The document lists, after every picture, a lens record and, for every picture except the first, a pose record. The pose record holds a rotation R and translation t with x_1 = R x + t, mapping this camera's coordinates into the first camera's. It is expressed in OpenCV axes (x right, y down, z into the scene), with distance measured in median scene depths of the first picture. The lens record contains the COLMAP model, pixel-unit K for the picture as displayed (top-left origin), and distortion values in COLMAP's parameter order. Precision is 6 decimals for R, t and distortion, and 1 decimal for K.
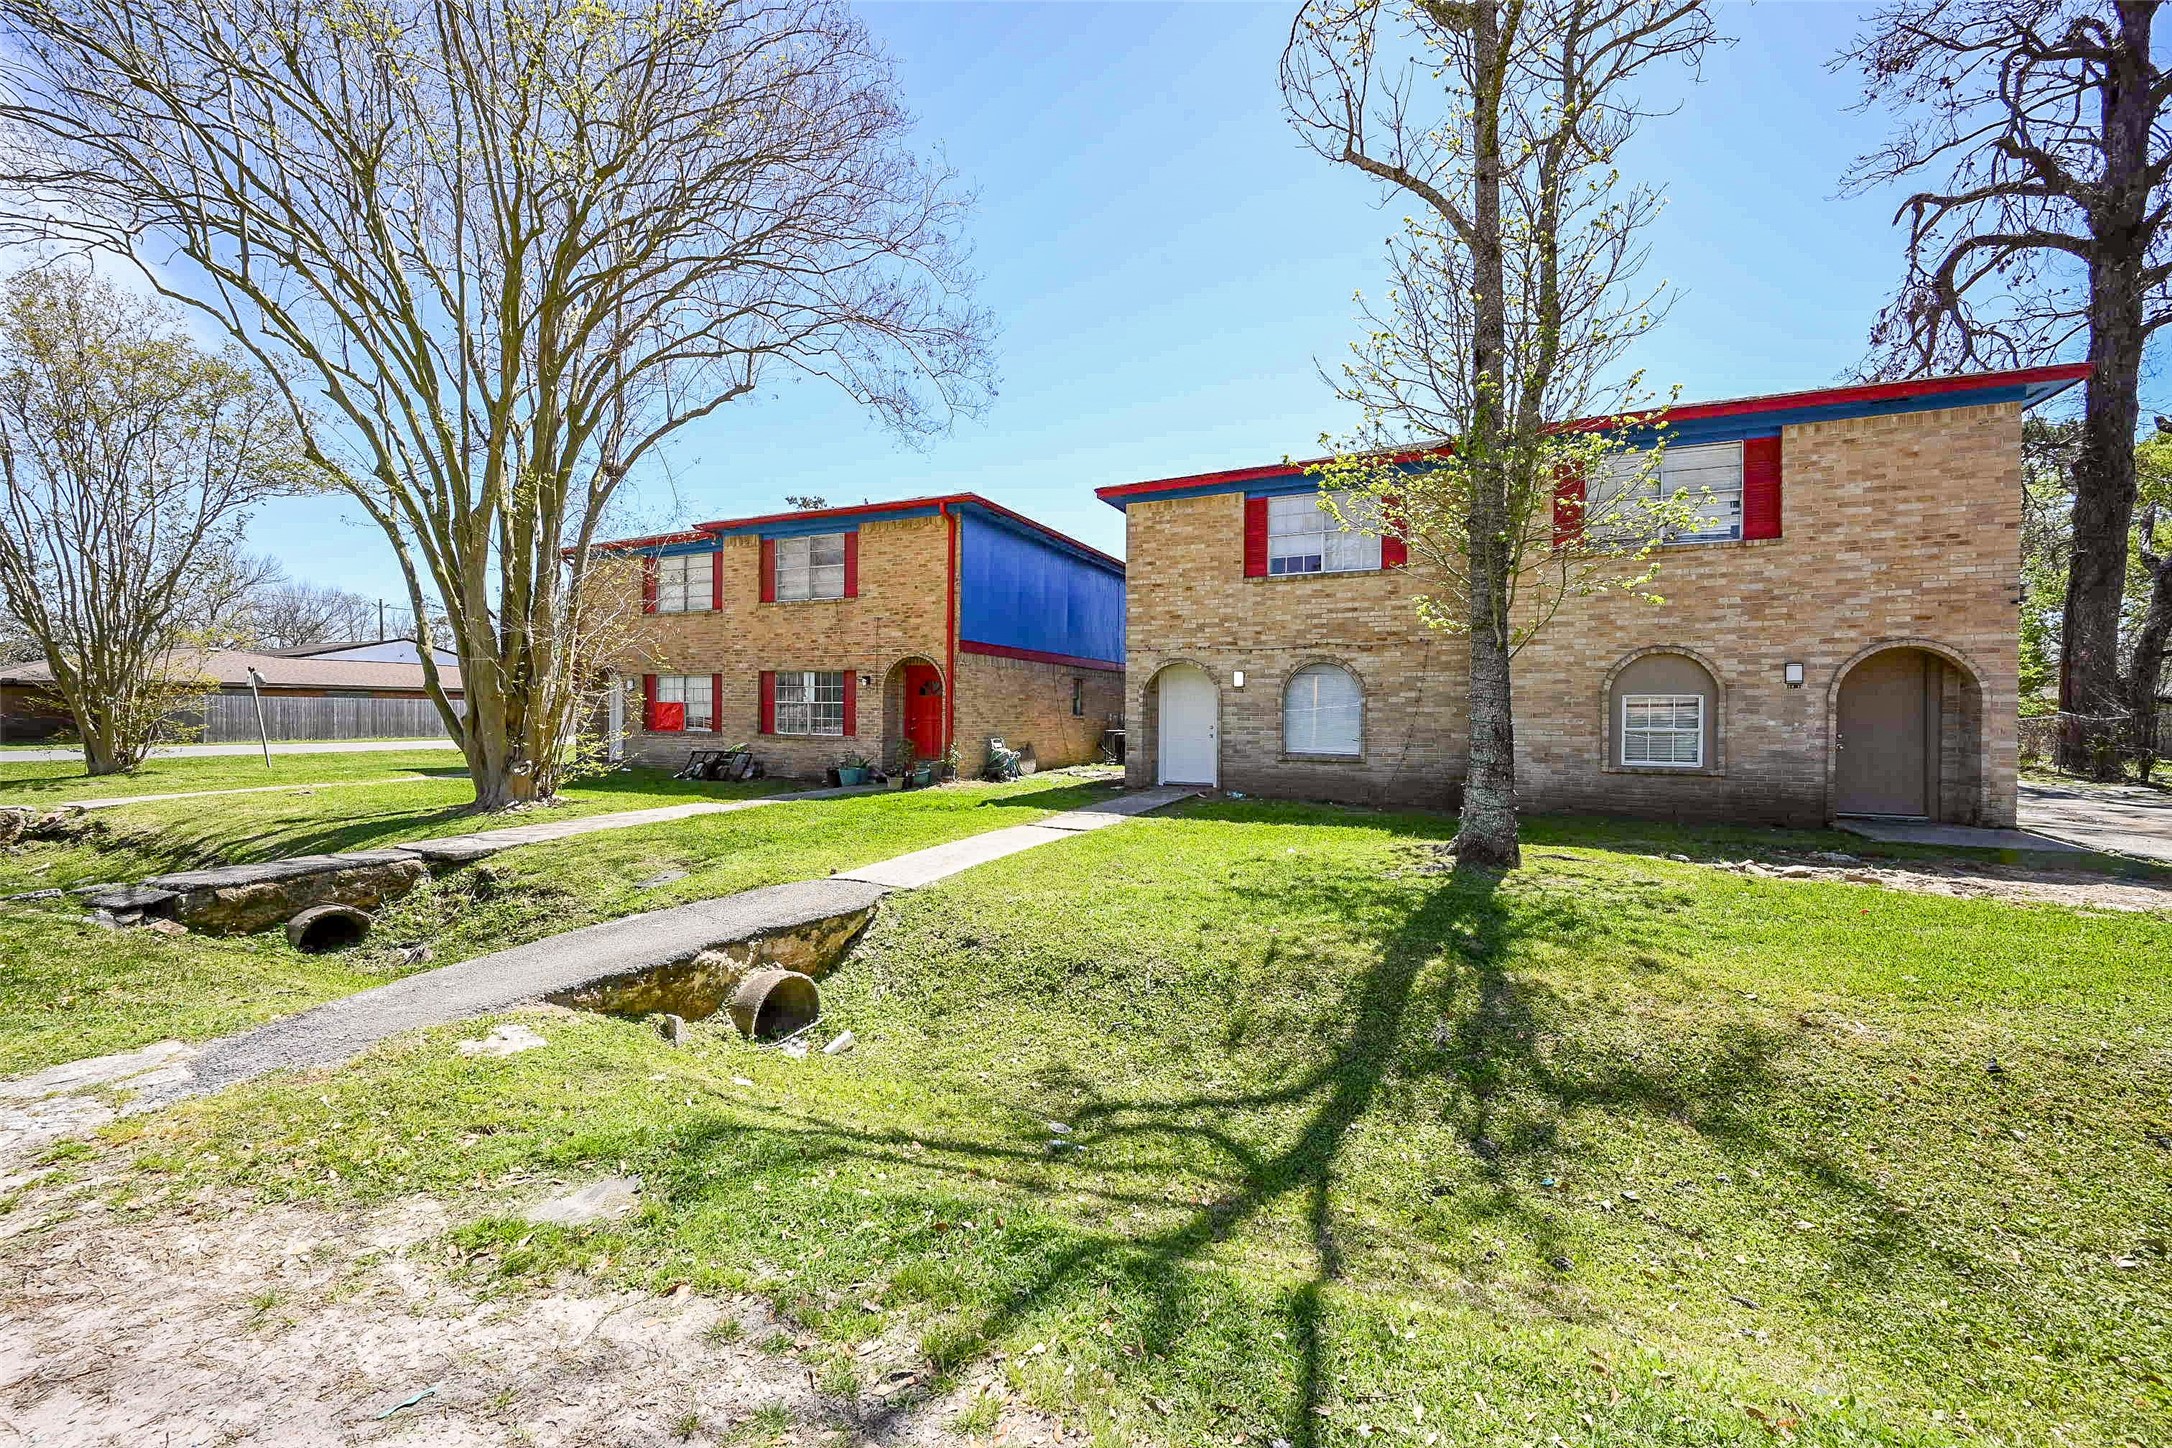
lens RADIAL K [[858.4, 0, 1077.6], [0, 858.4, 713.8], [0, 0, 1]] dist [-0.002859, 0.000809]
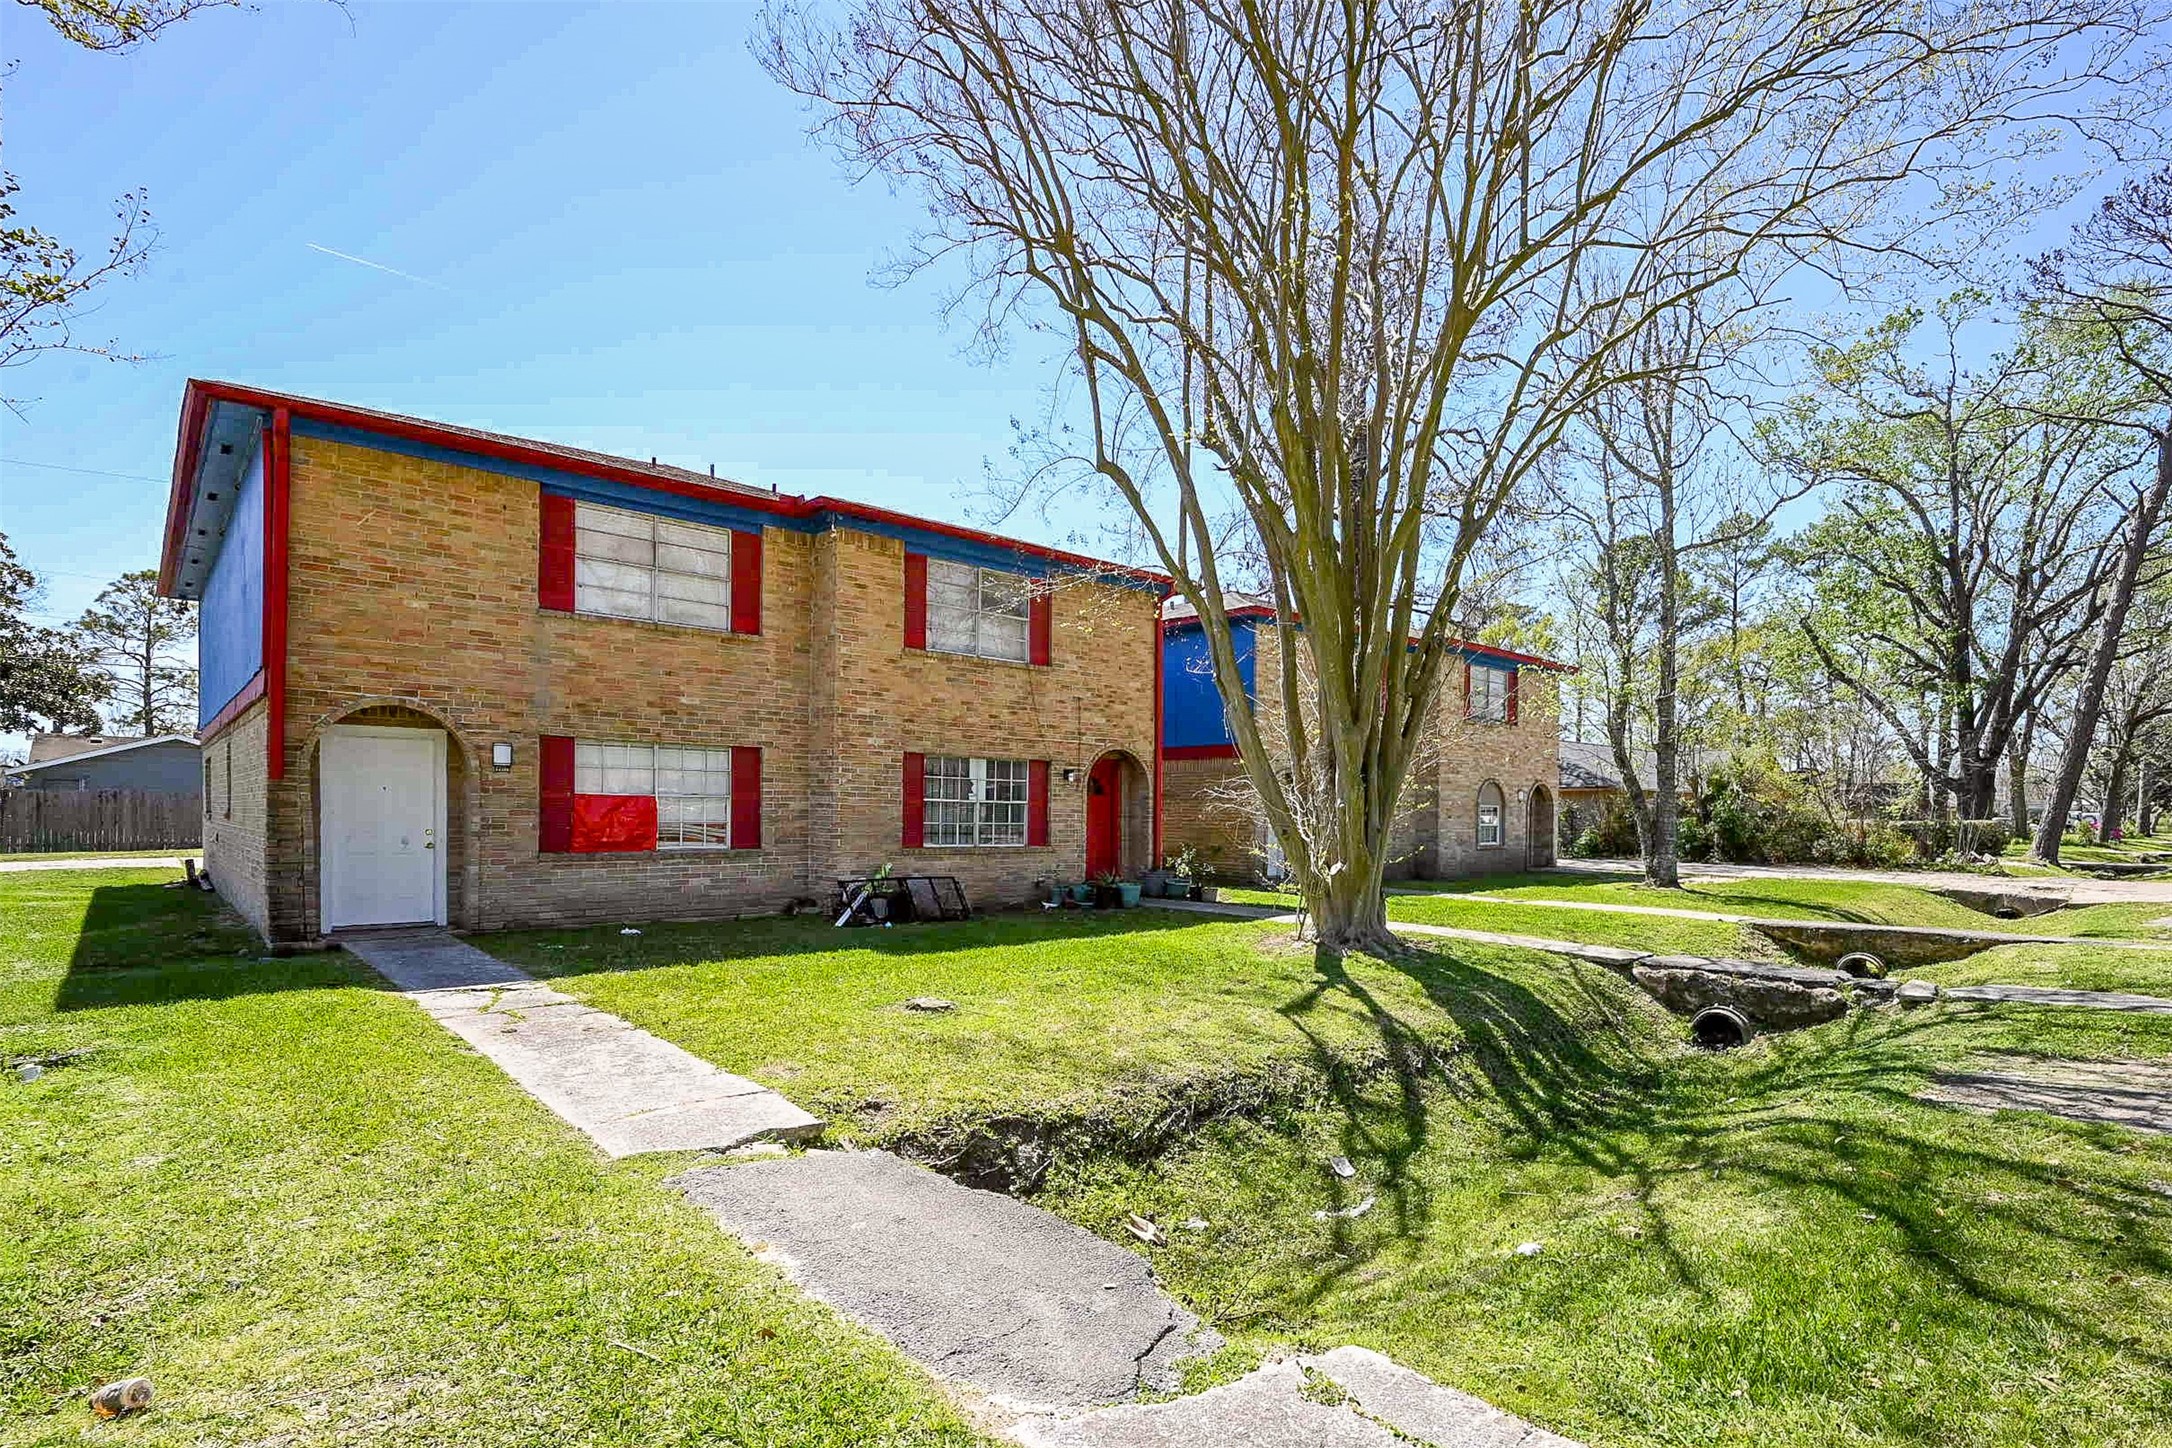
lens RADIAL K [[1074.3, 0, 1186.2], [0, 1074.3, 820.0], [0, 0, 1]] dist [0.000637, -0.001319]
pose [[0.355683, -0.006609, 0.934583, -2.050936], [-0.002811, 0.999963, 0.008141, -0.010214], [-0.934603, -0.005523, 0.355651, 0.984261]]
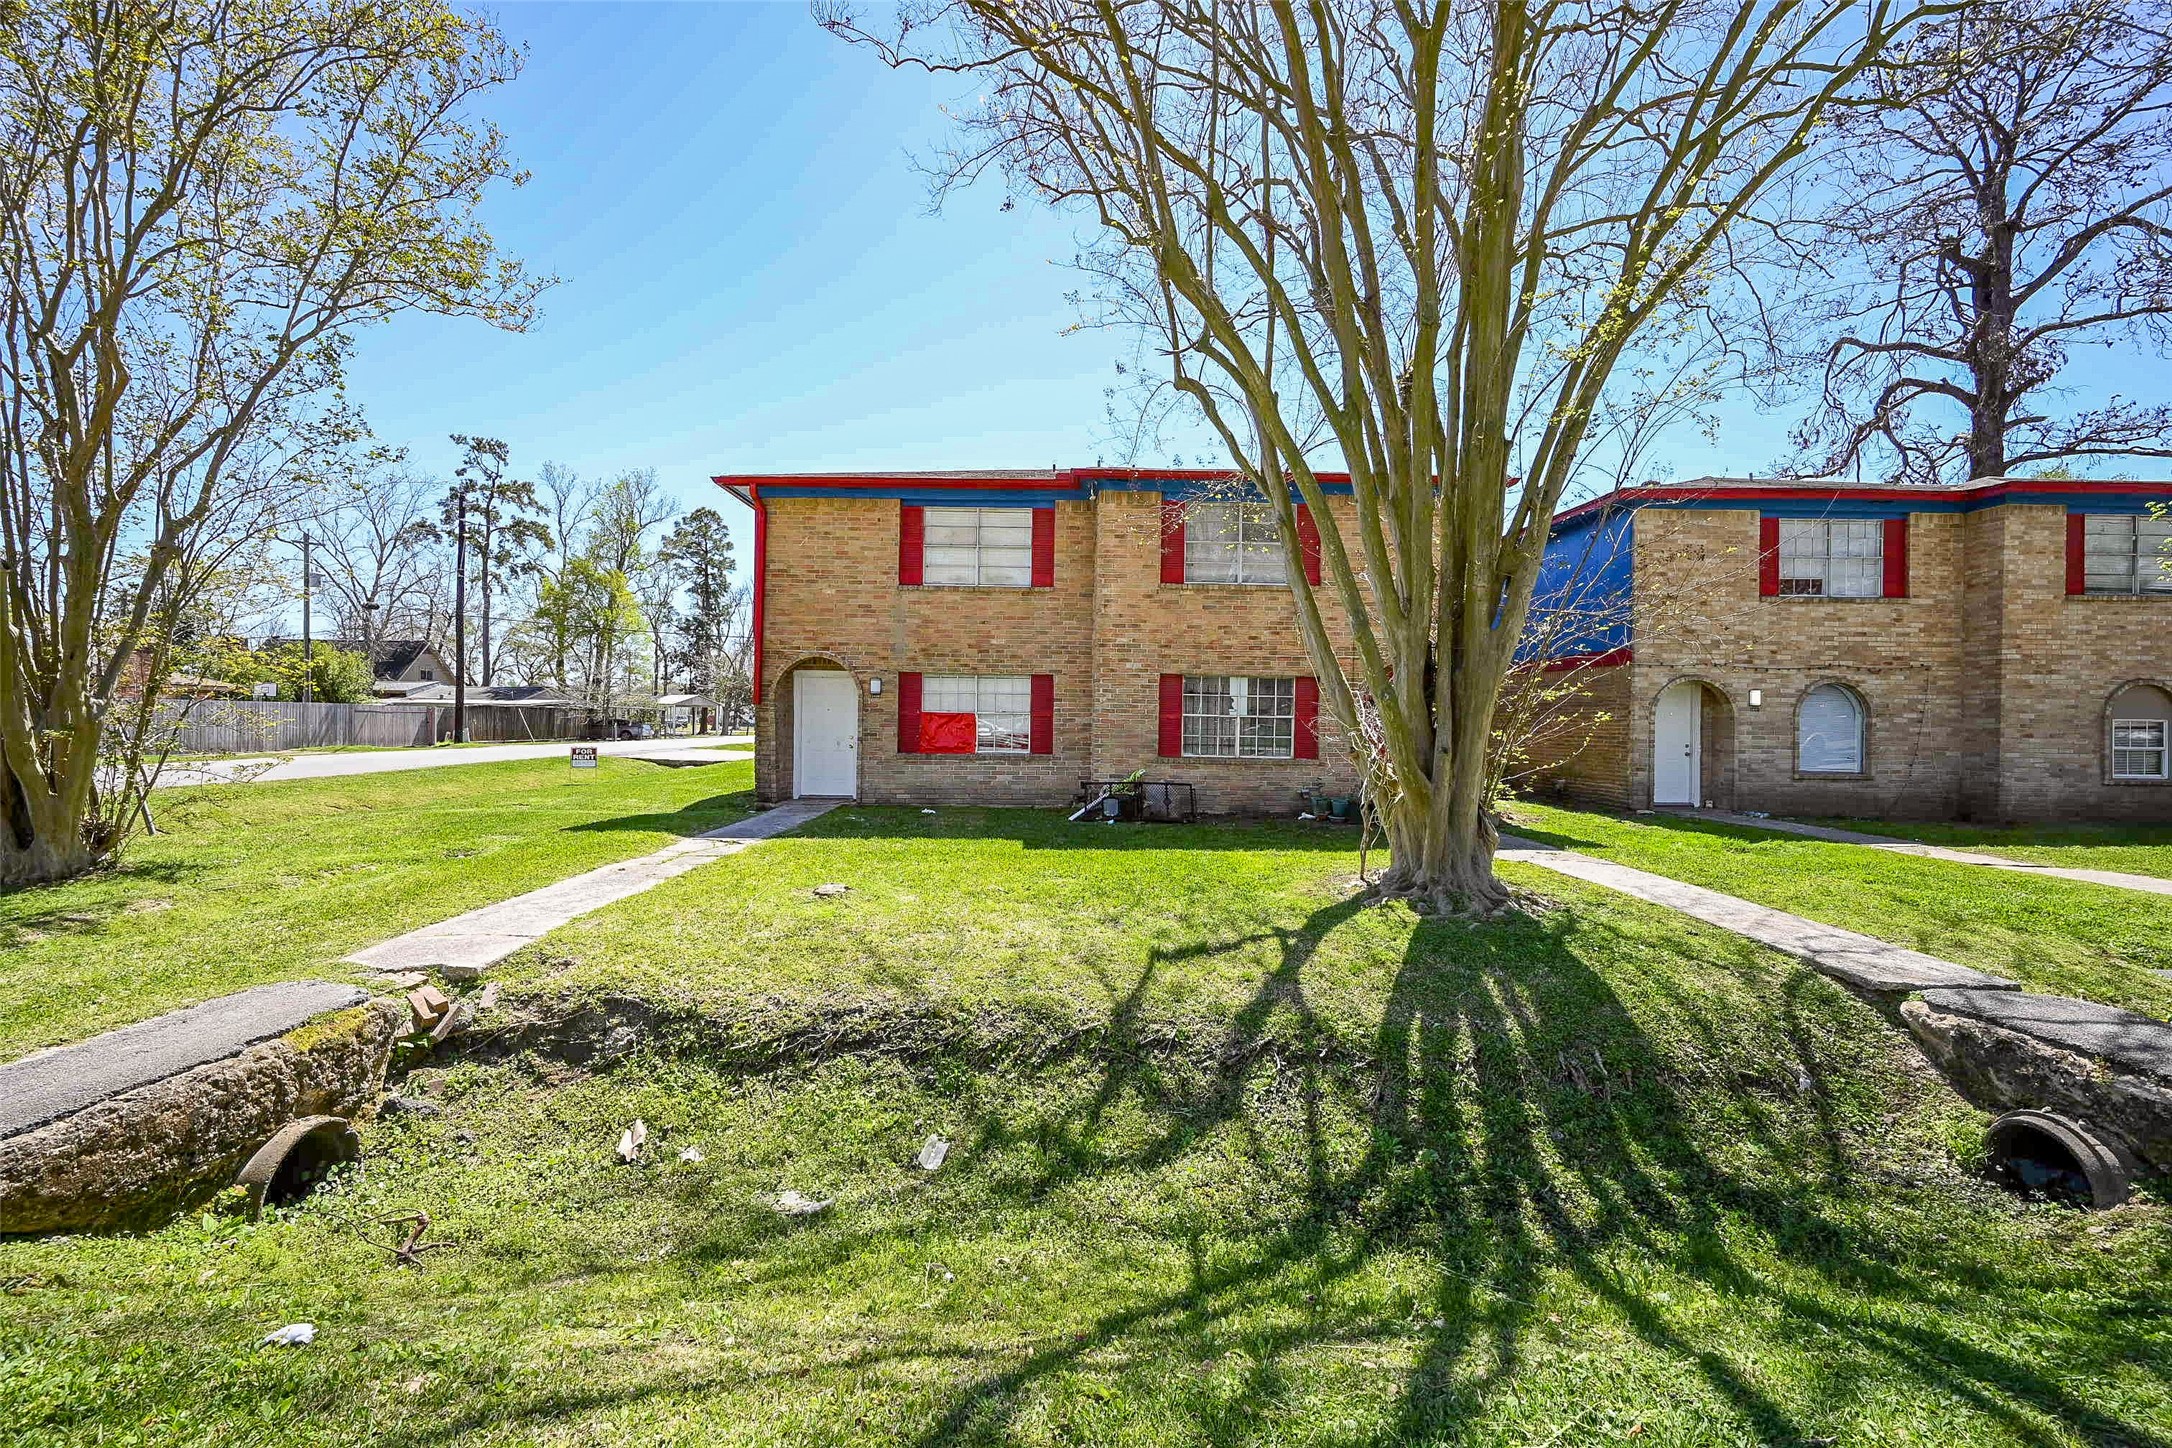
lens RADIAL K [[858.4, 0, 1082.4], [0, 858.4, 722.5], [0, 0, 1]] dist [-0.002859, 0.000809]
pose [[0.906734, 0.005400, 0.421669, -1.454164], [-0.004922, 0.999985, -0.002222, -0.009625], [-0.421675, -0.000060, 0.906747, 0.668981]]
